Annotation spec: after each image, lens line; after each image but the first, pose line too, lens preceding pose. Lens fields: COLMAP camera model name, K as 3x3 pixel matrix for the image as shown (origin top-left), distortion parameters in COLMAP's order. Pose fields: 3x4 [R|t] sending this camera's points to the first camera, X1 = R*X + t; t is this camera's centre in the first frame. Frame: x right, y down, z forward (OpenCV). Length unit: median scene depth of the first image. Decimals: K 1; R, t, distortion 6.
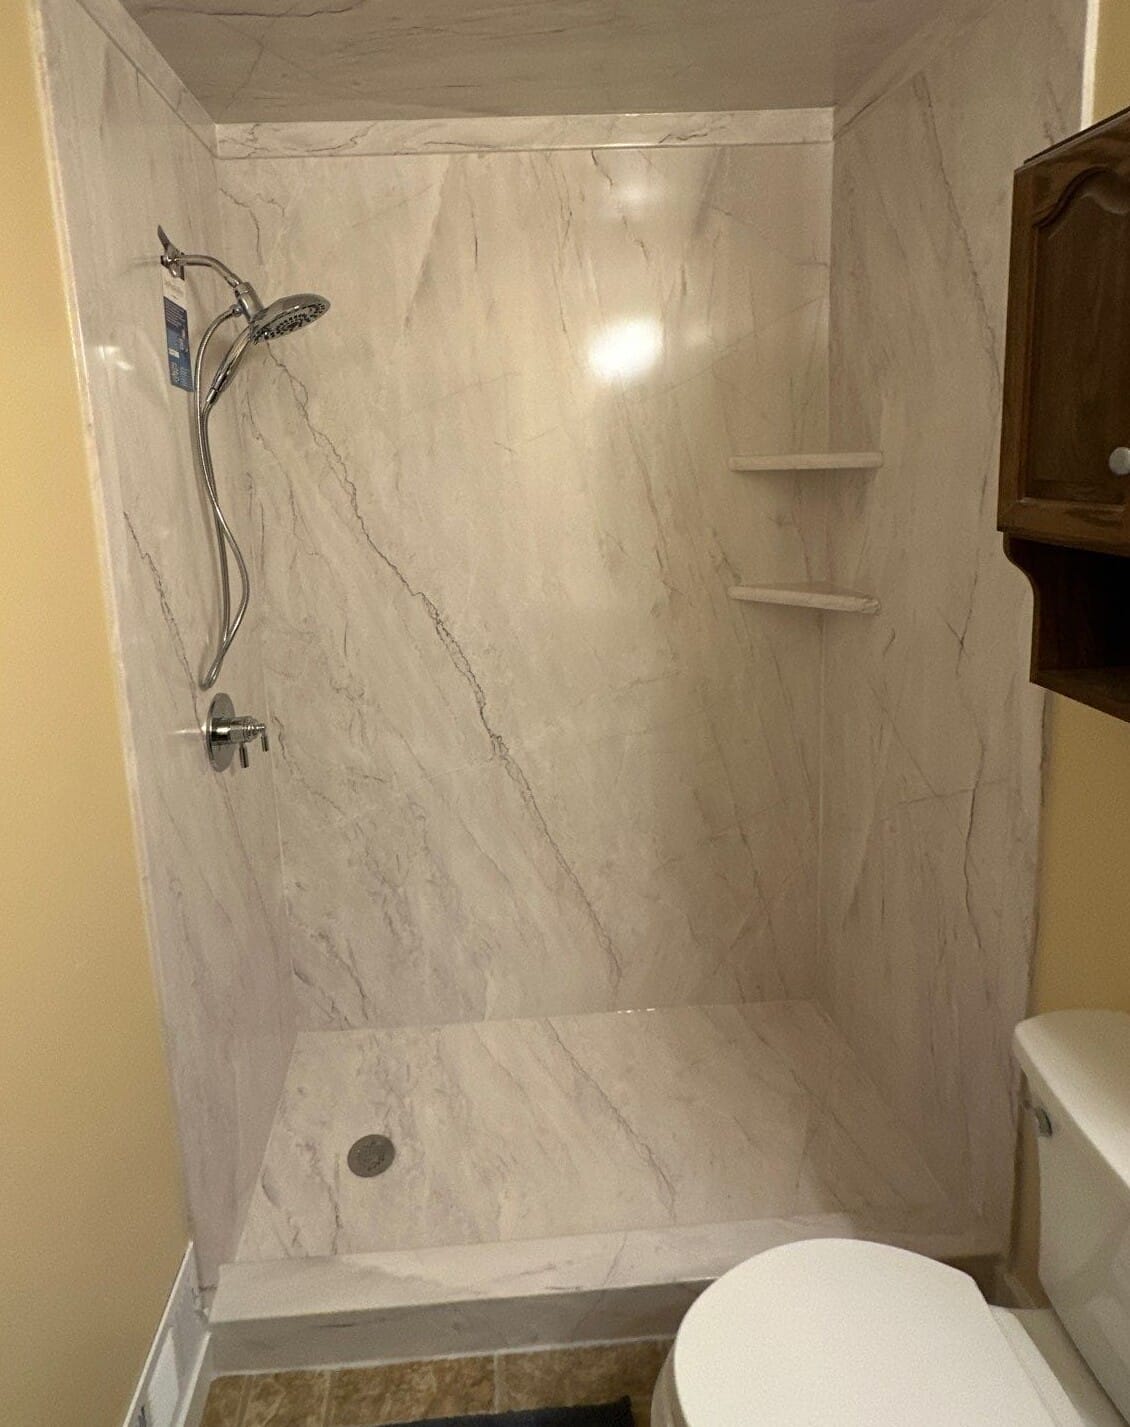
lens RADIAL K [[1141.9, 0, 565.0], [0, 1141.9, 713.5], [0, 0, 1]] dist [0.002299, 0.003273]
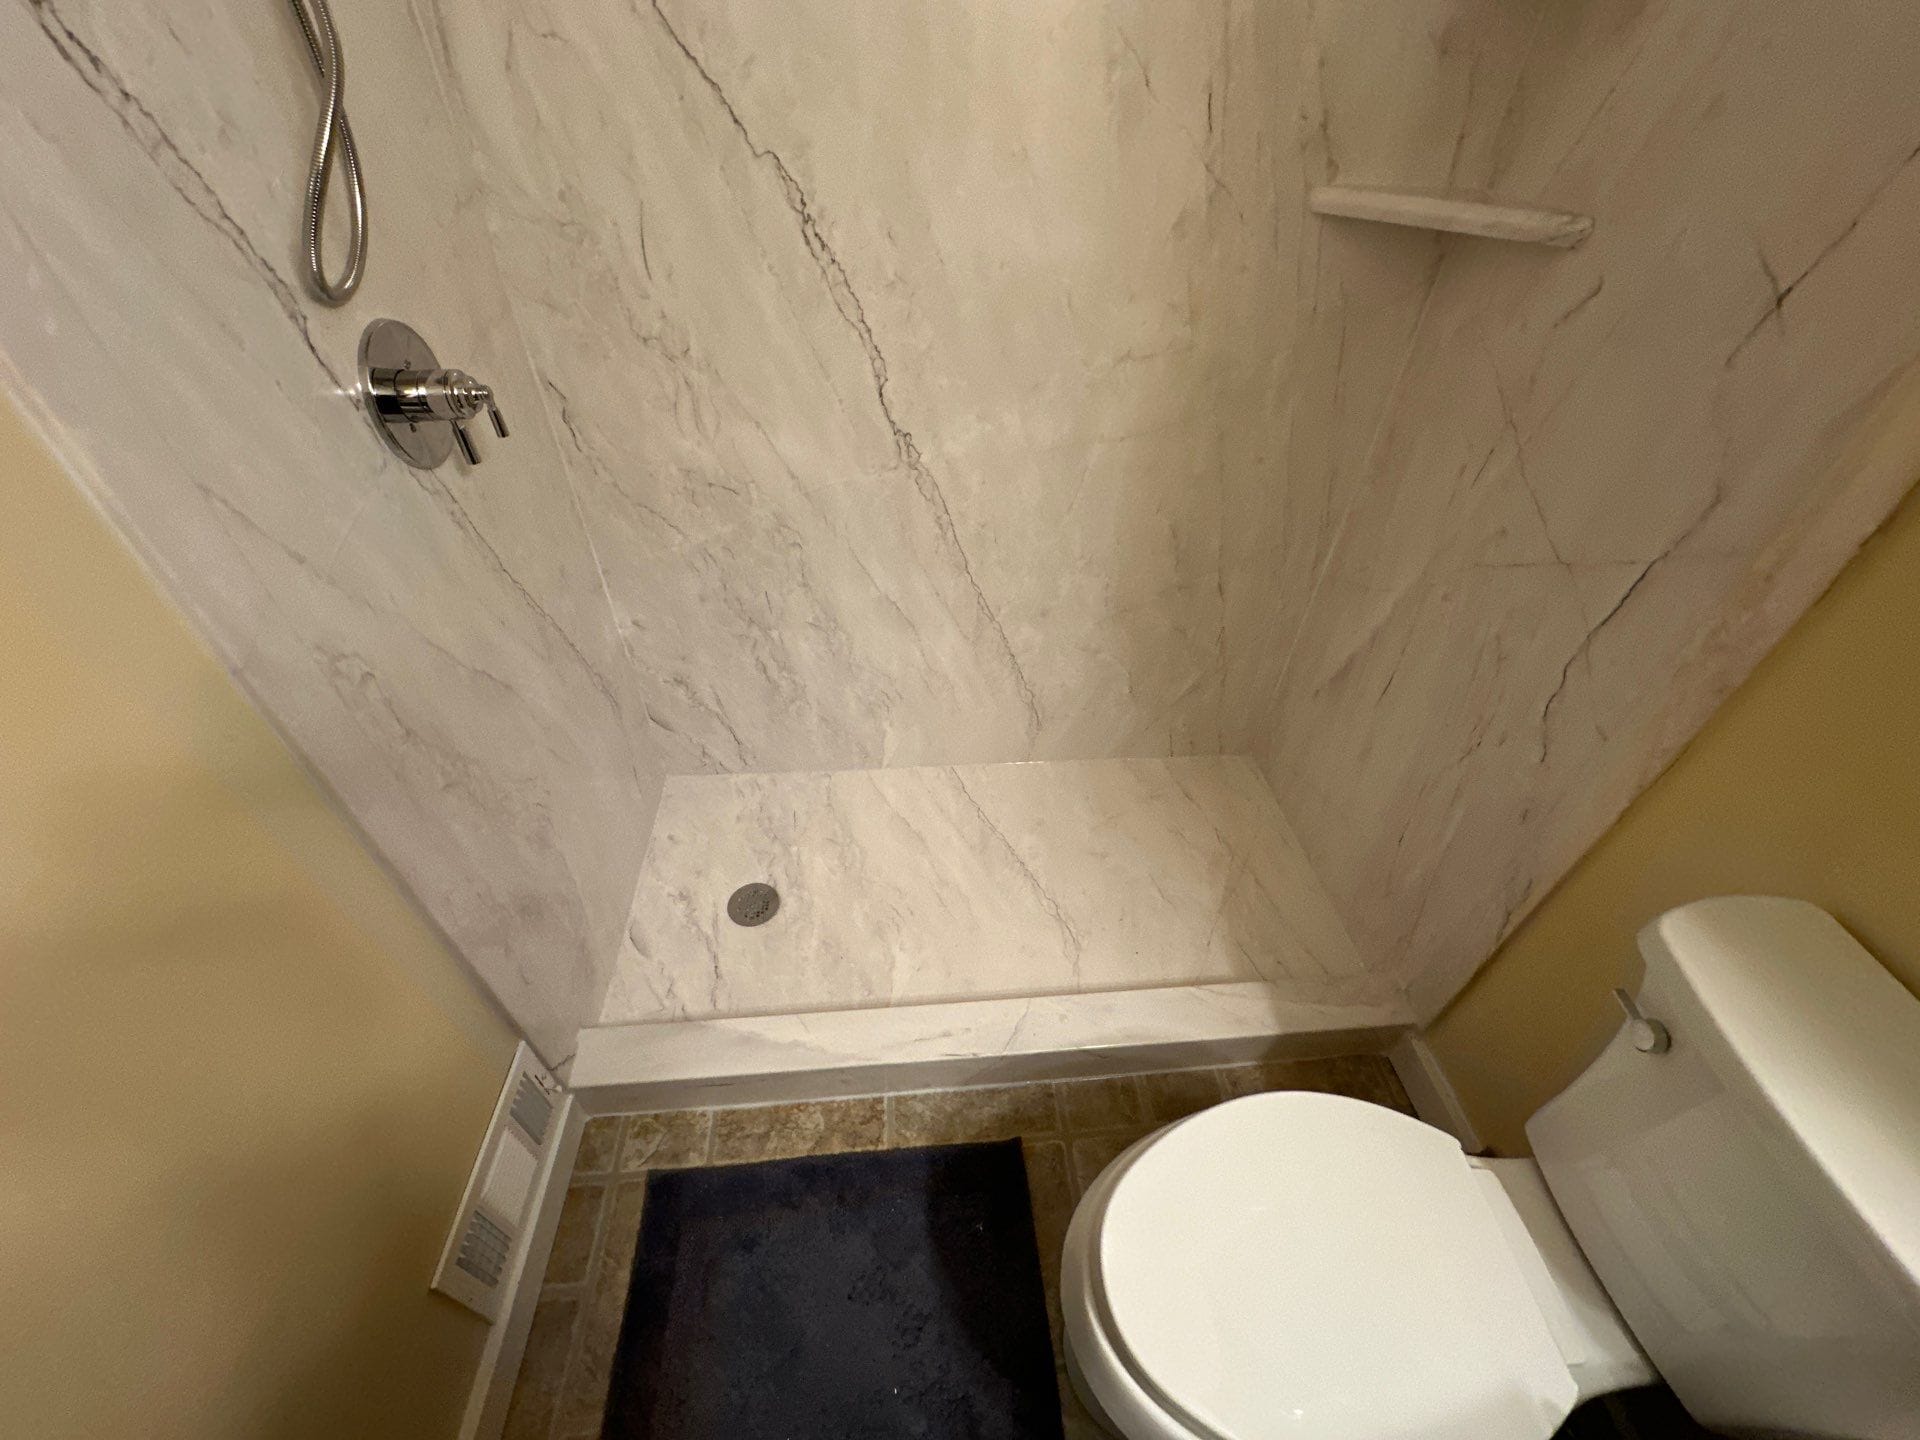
lens RADIAL K [[1007.7, 0, 992.1], [0, 1007.7, 720.9], [0, 0, 1]] dist [-0.006239, -0.000419]
pose [[0.998348, 0.045227, 0.035450, -0.016070], [-0.053512, 0.956529, 0.286687, 0.006829], [-0.020943, -0.288111, 0.957368, 0.288780]]
